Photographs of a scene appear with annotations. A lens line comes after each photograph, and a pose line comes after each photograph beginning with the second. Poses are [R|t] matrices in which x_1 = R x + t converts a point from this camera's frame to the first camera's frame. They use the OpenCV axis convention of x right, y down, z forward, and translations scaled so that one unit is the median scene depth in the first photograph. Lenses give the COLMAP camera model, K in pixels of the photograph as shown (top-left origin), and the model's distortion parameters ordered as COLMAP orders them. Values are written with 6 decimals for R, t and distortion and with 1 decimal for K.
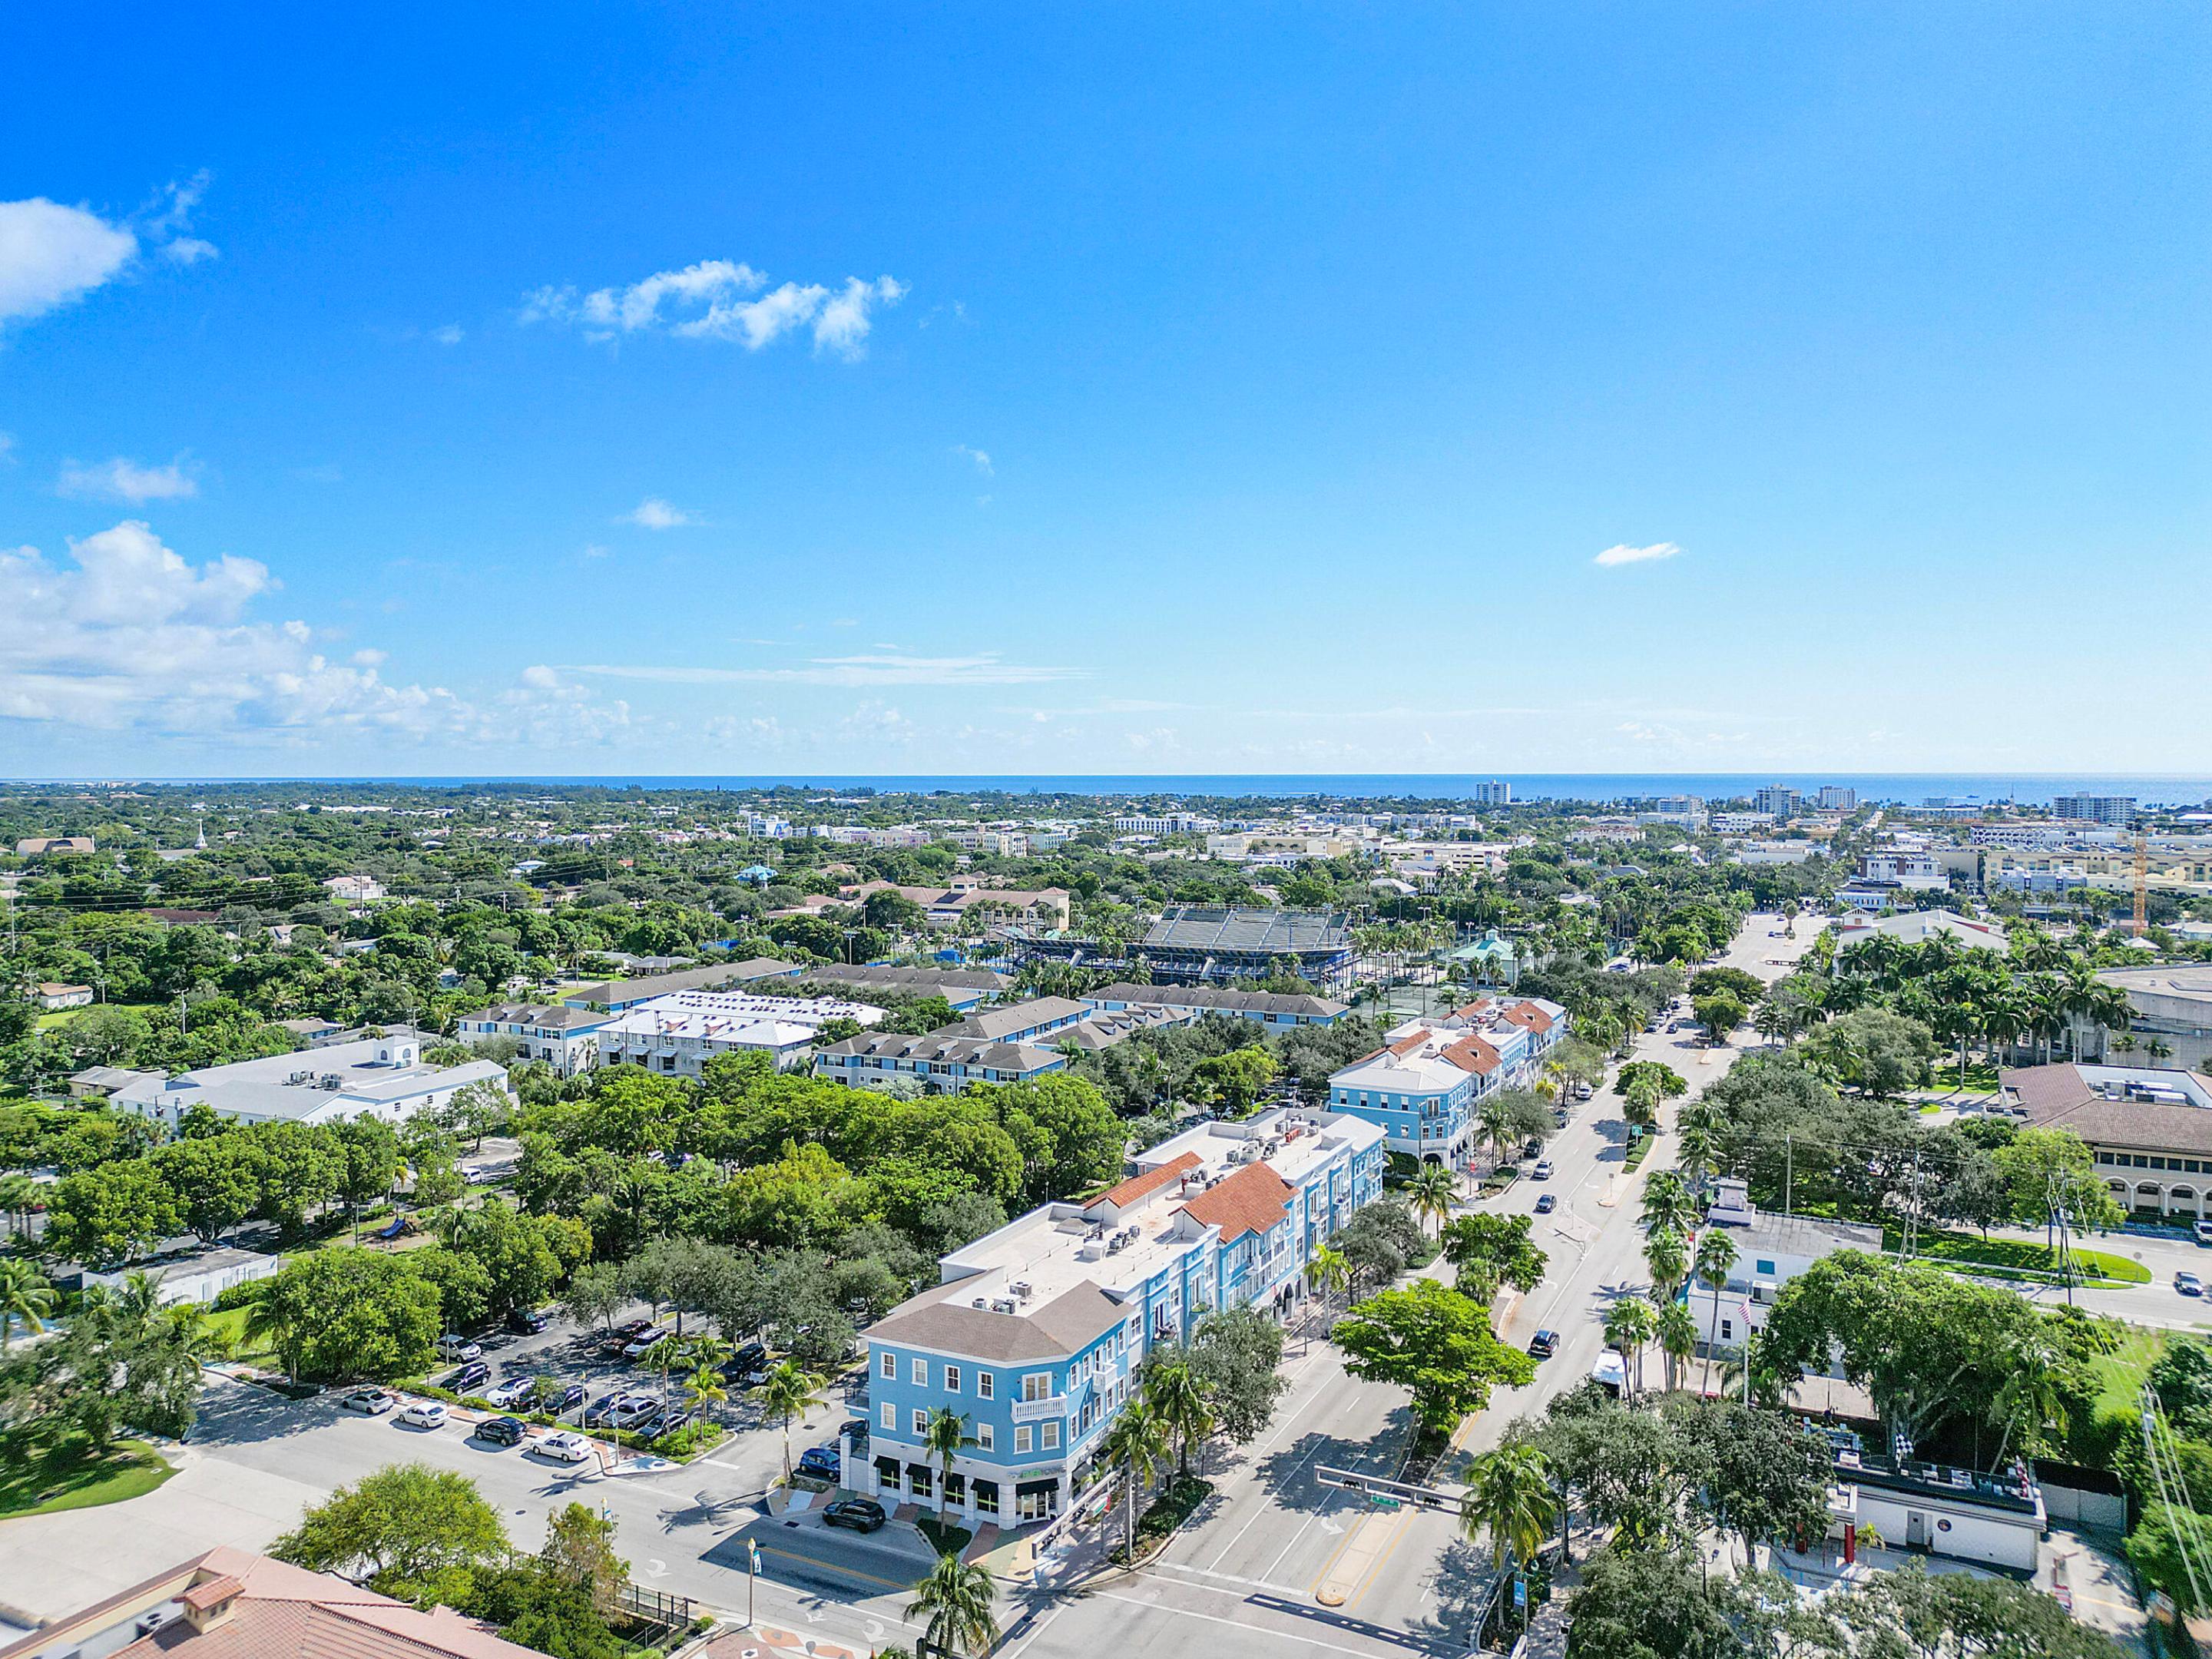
lens RADIAL K [[1555.6, 0, 1076.6], [0, 1555.6, 899.9], [0, 0, 1]] dist [0.115628, -0.173557]
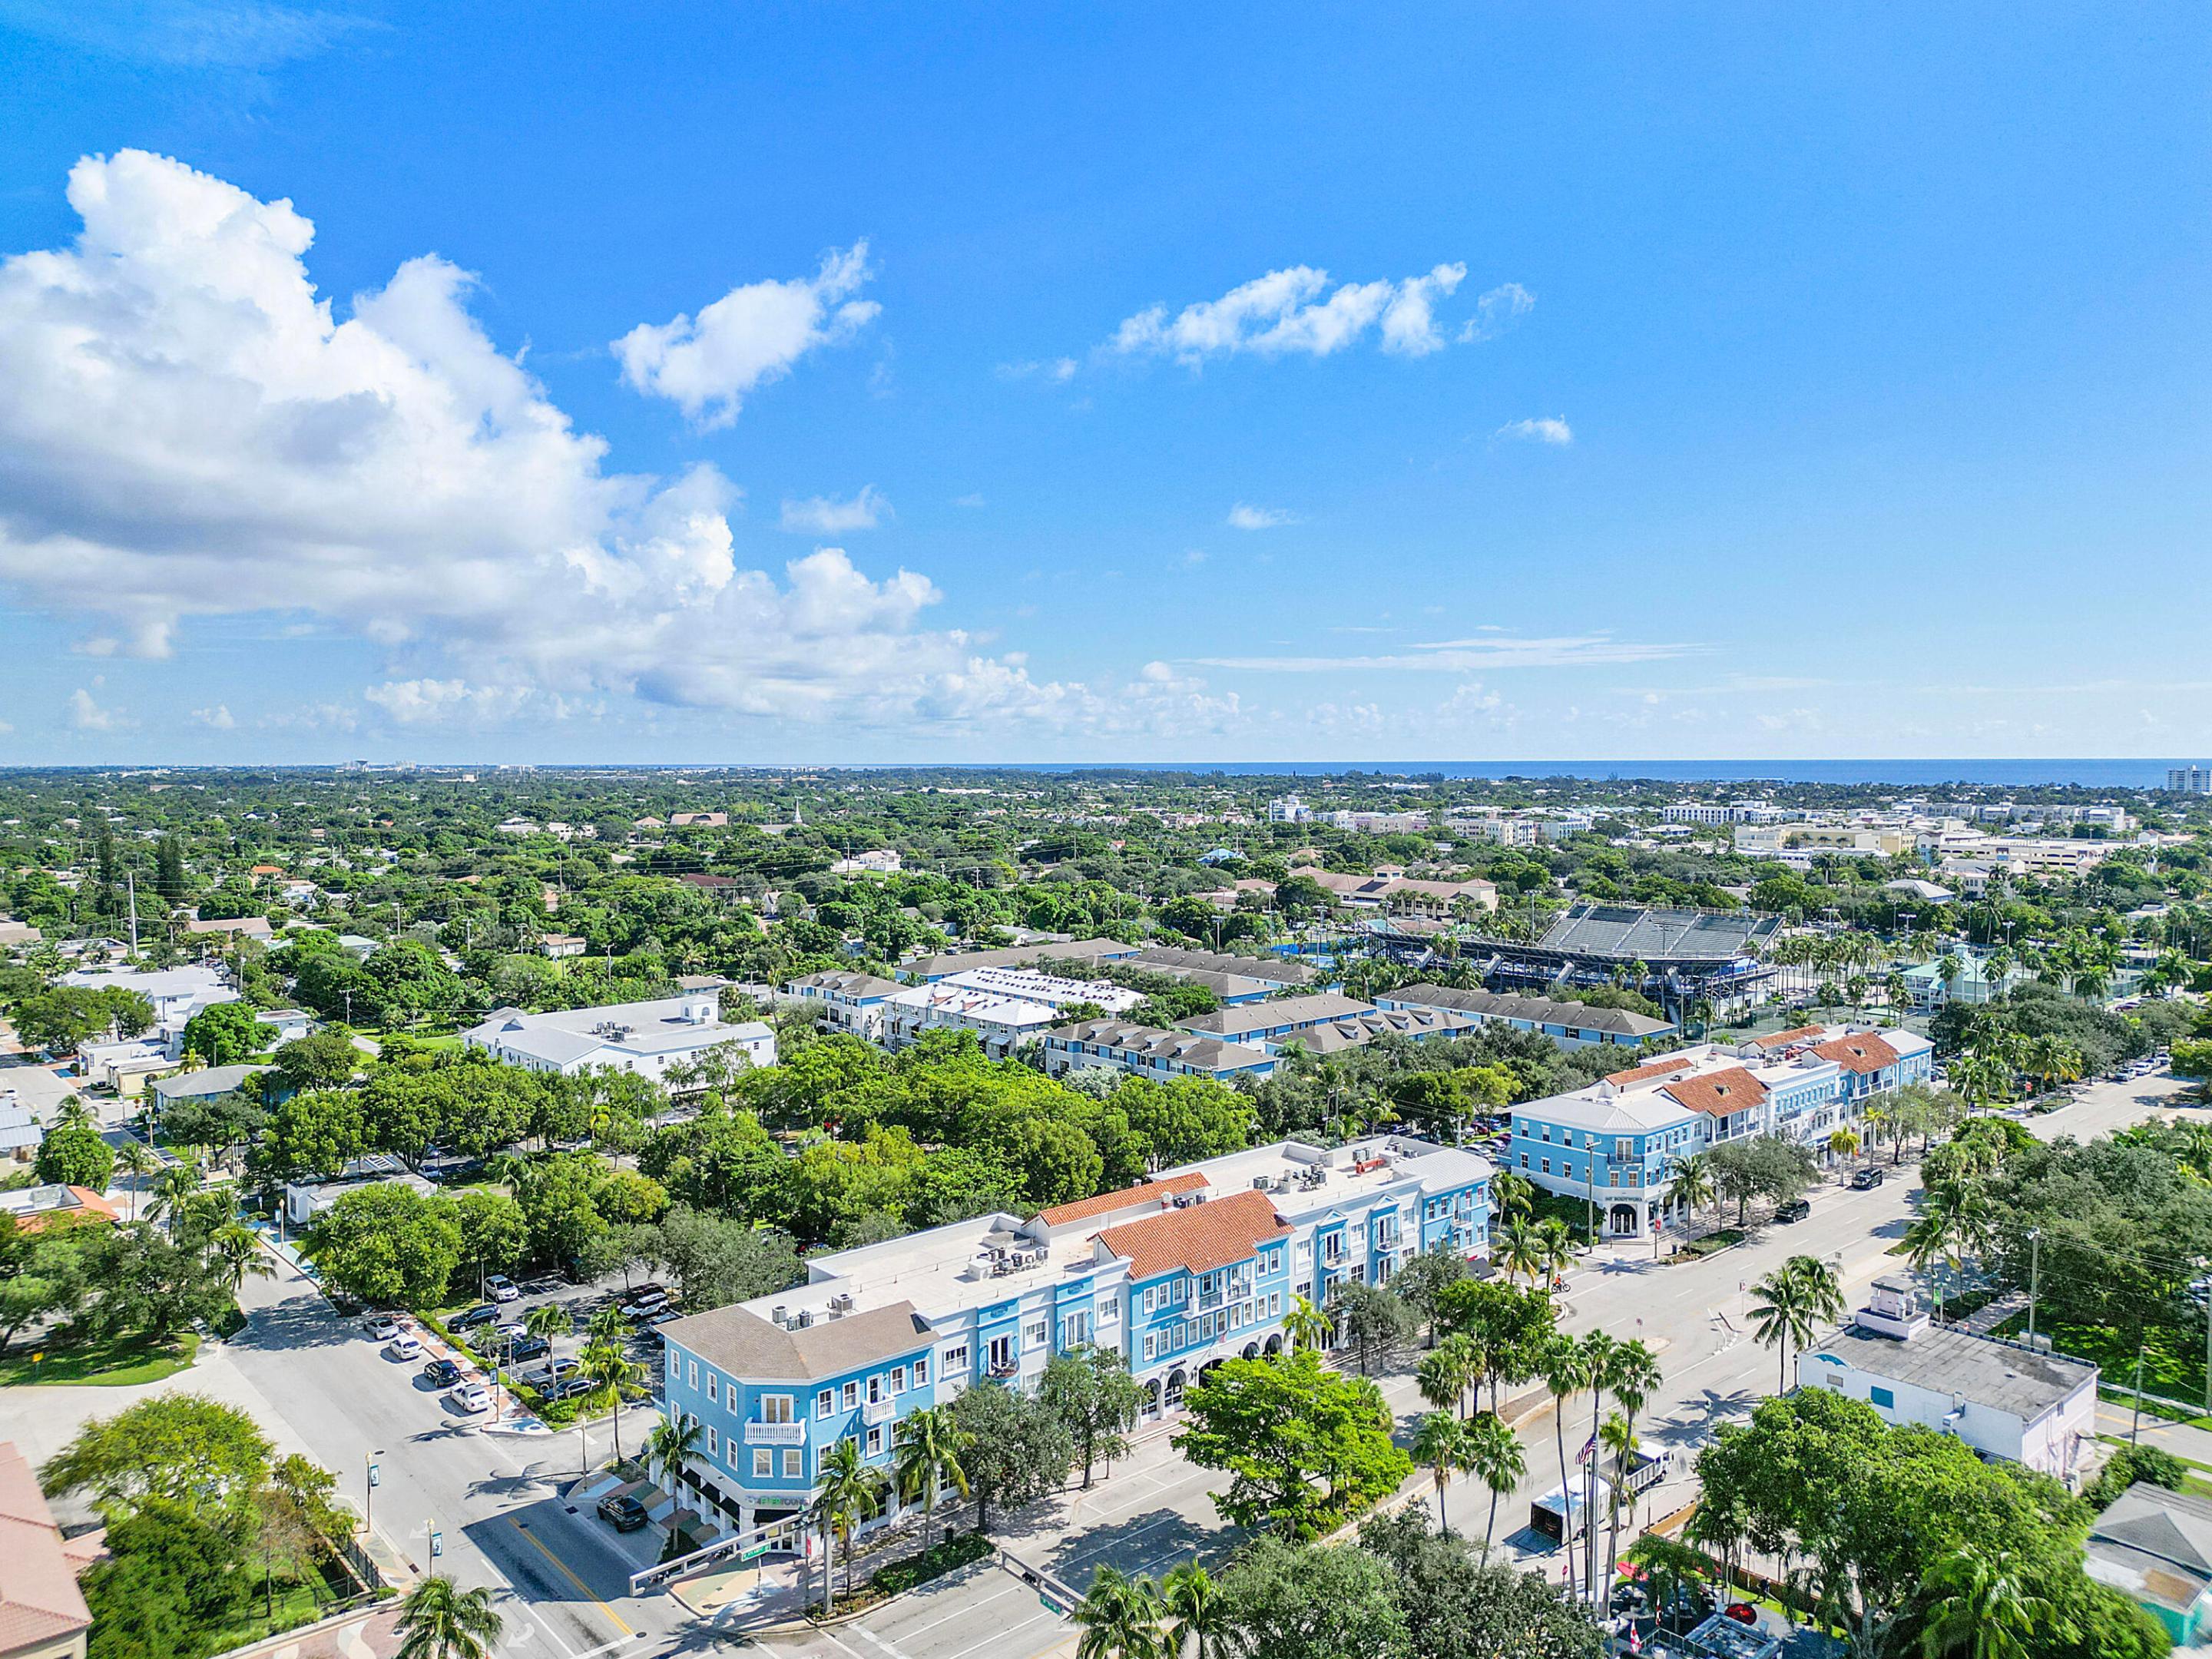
lens RADIAL K [[1529.5, 0, 1106.0], [0, 1529.5, 829.5], [0, 0, 1]] dist [0.116361, -0.162235]
pose [[0.930098, 0.017732, -0.366884, 0.116546], [-0.030443, 0.999119, -0.028888, -0.003908], [0.366049, 0.038038, 0.929818, 0.045264]]
